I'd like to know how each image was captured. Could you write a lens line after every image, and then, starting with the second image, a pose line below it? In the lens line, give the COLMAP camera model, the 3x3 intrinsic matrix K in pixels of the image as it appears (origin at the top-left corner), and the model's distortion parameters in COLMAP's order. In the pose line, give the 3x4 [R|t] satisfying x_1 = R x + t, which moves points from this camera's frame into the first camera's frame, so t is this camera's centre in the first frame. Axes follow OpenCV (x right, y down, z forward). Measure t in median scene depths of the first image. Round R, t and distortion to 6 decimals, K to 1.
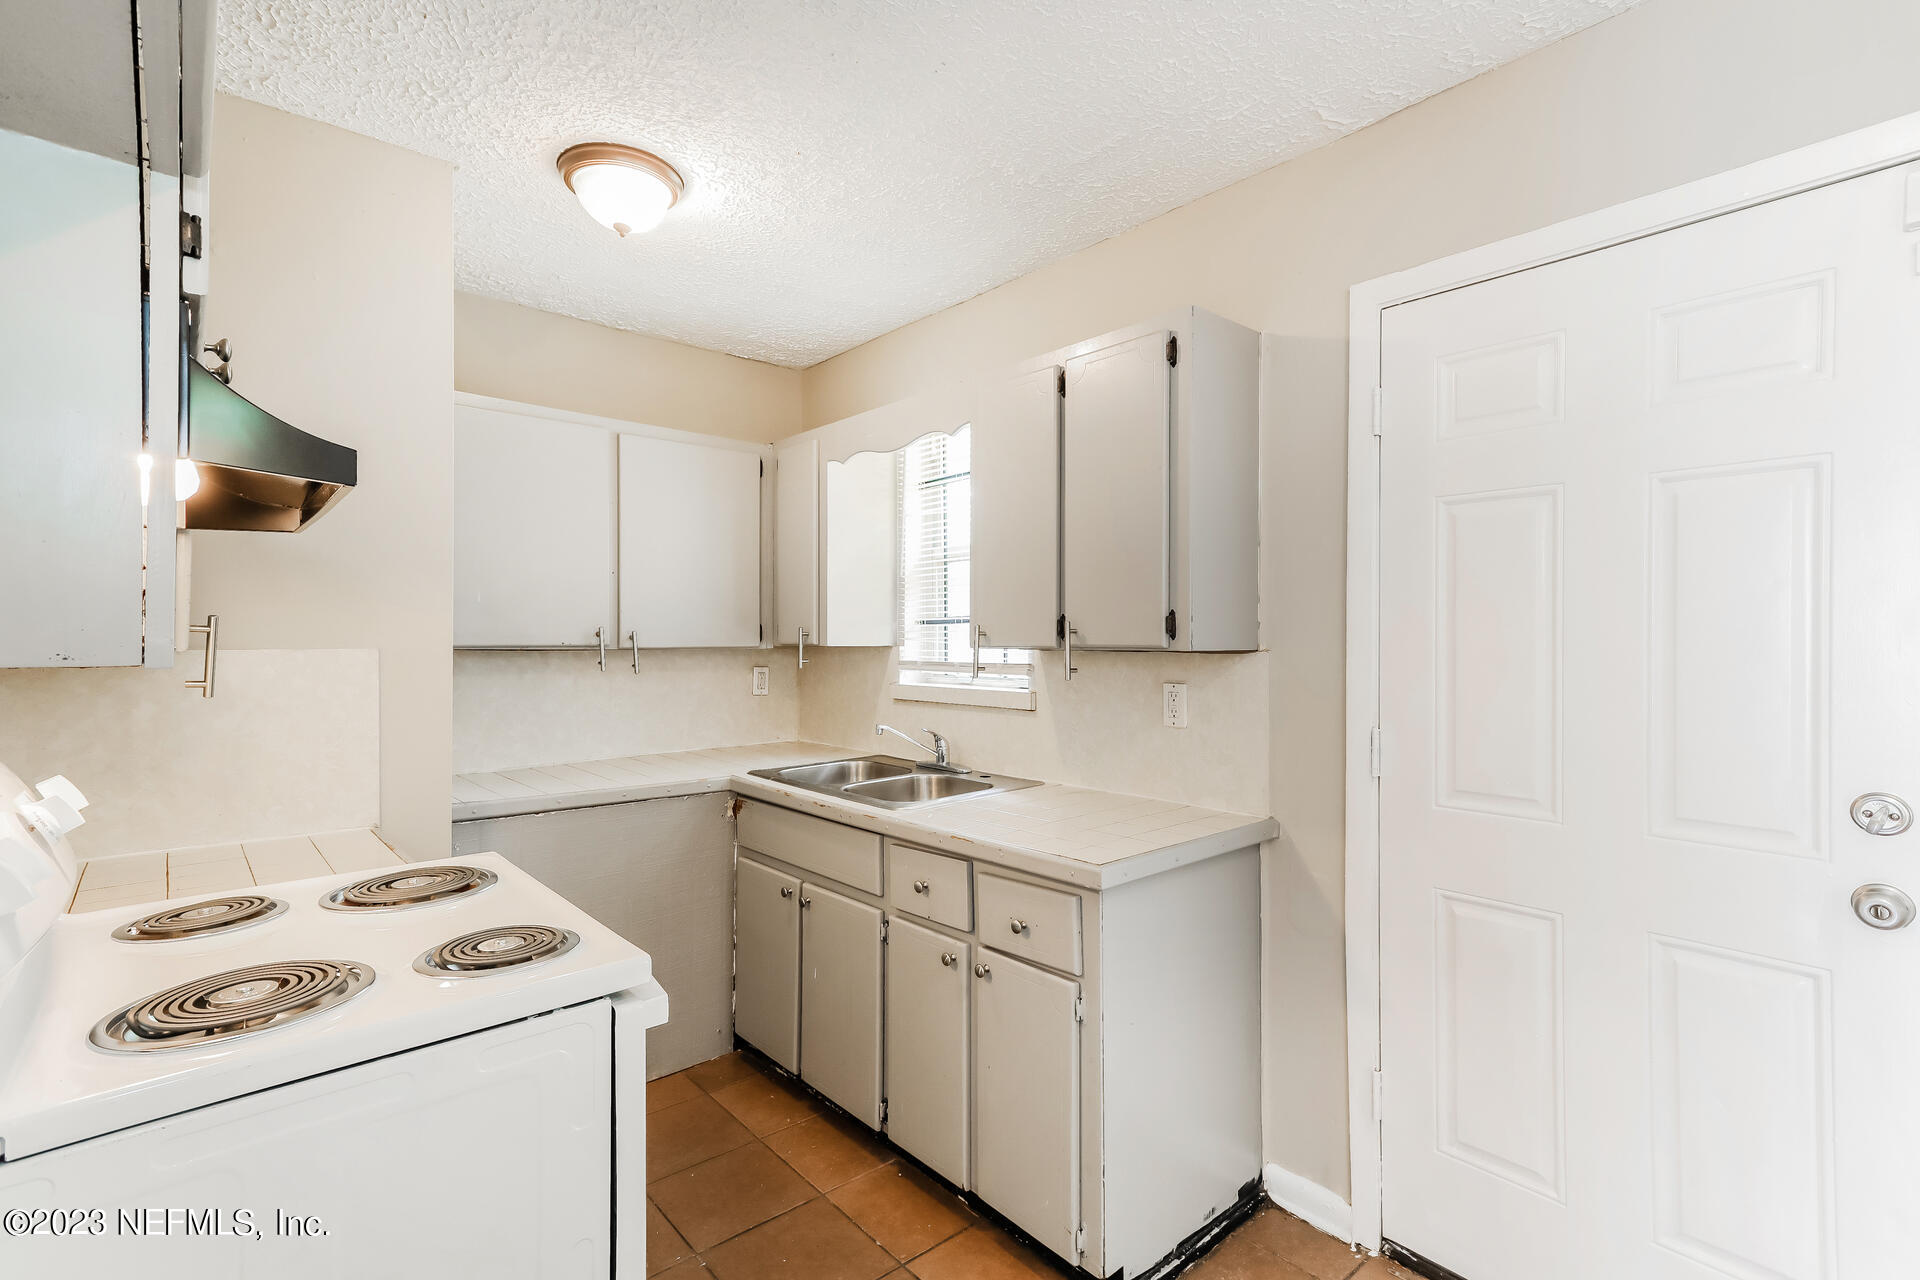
lens RADIAL K [[918.7, 0, 967.2], [0, 918.7, 642.3], [0, 0, 1]] dist [0.021333, 0.000304]
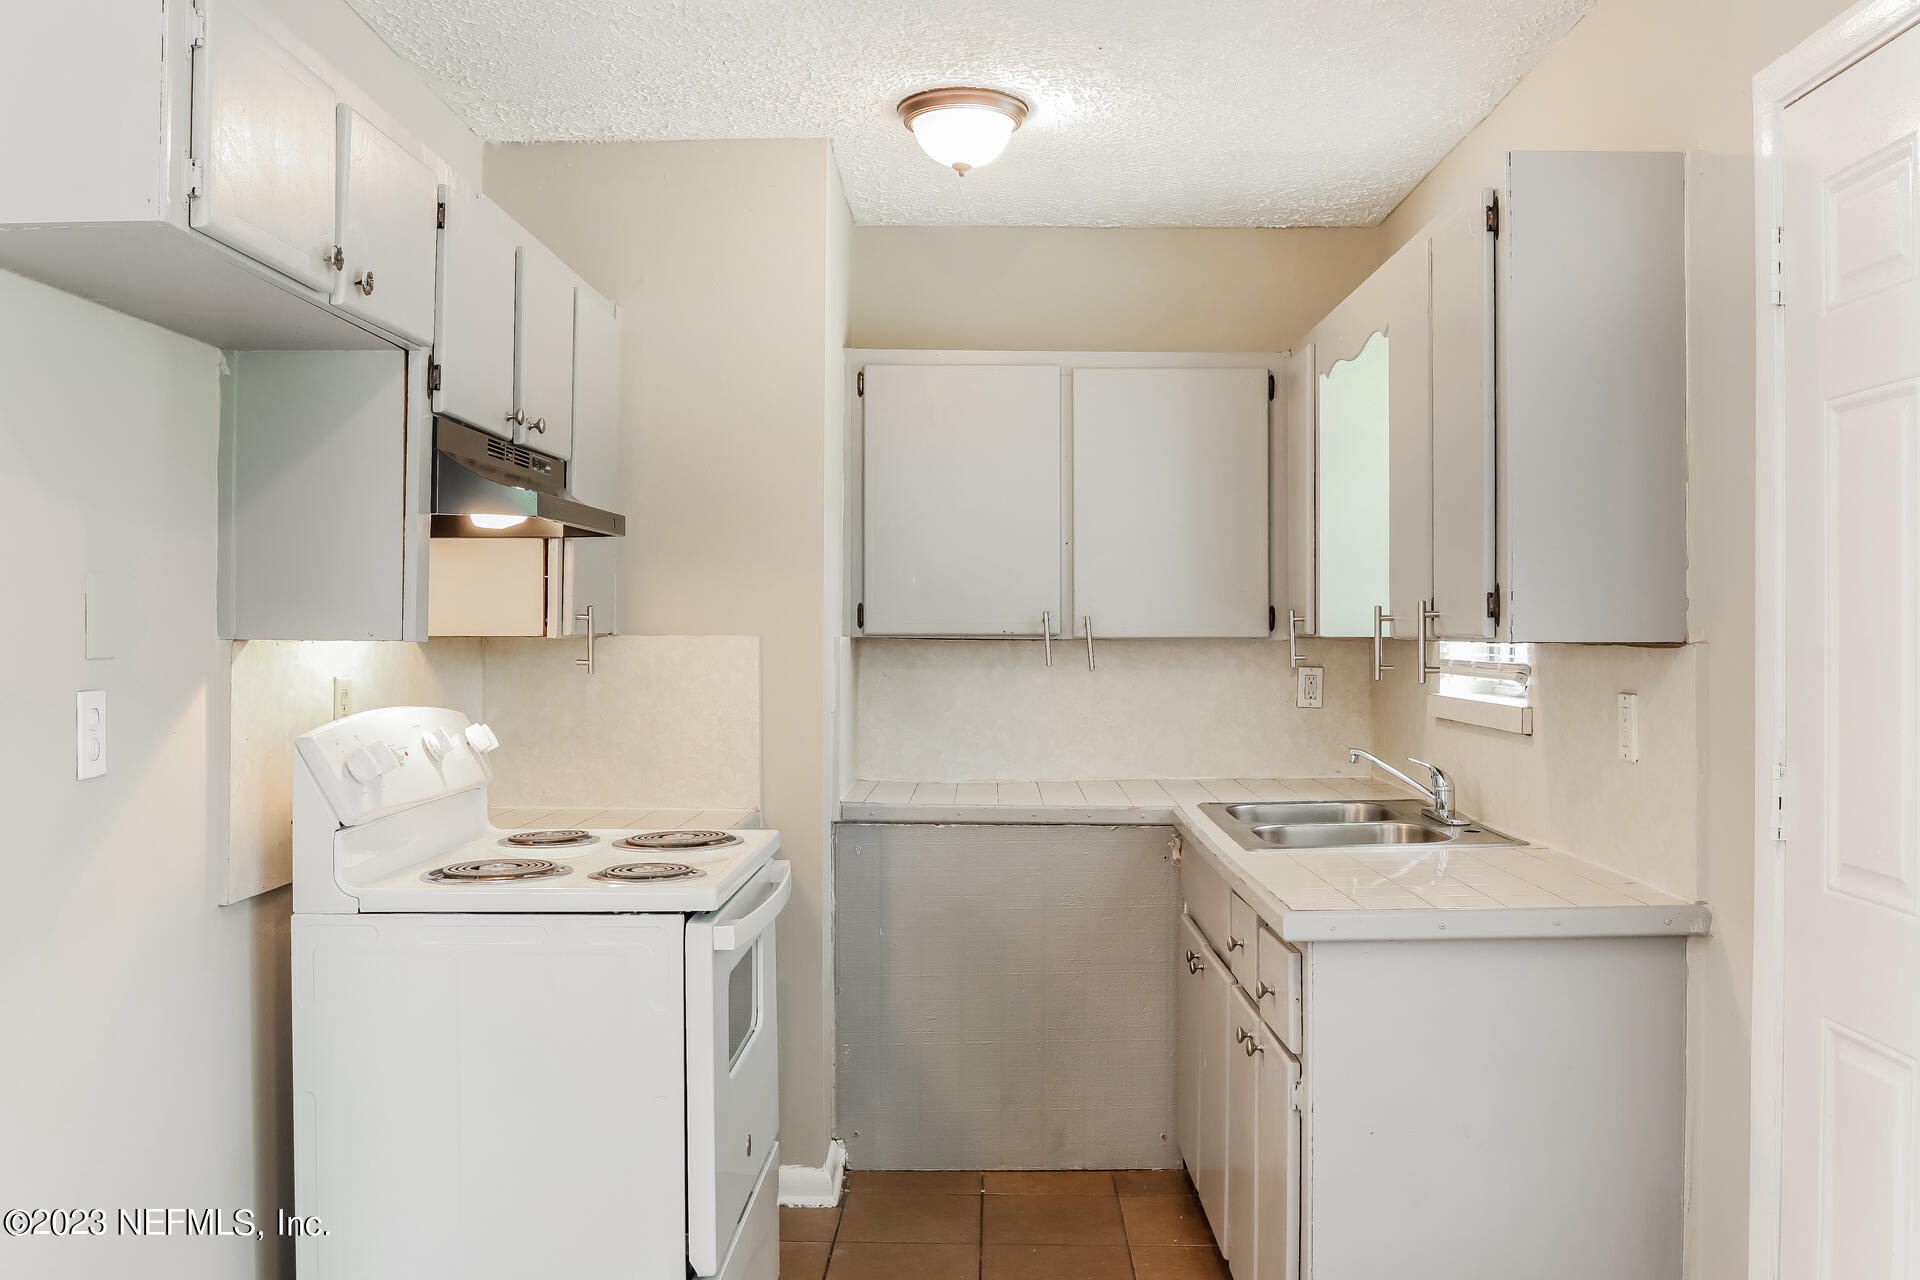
lens RADIAL K [[1806.0, 0, 954.5], [0, 1806.0, 631.1], [0, 0, 1]] dist [-0.057407, -0.002479]
pose [[0.724251, 0.001298, -0.689535, 0.658625], [-0.003219, 0.999994, -0.001498, 0.003350], [0.689528, 0.003305, 0.724251, -0.210987]]
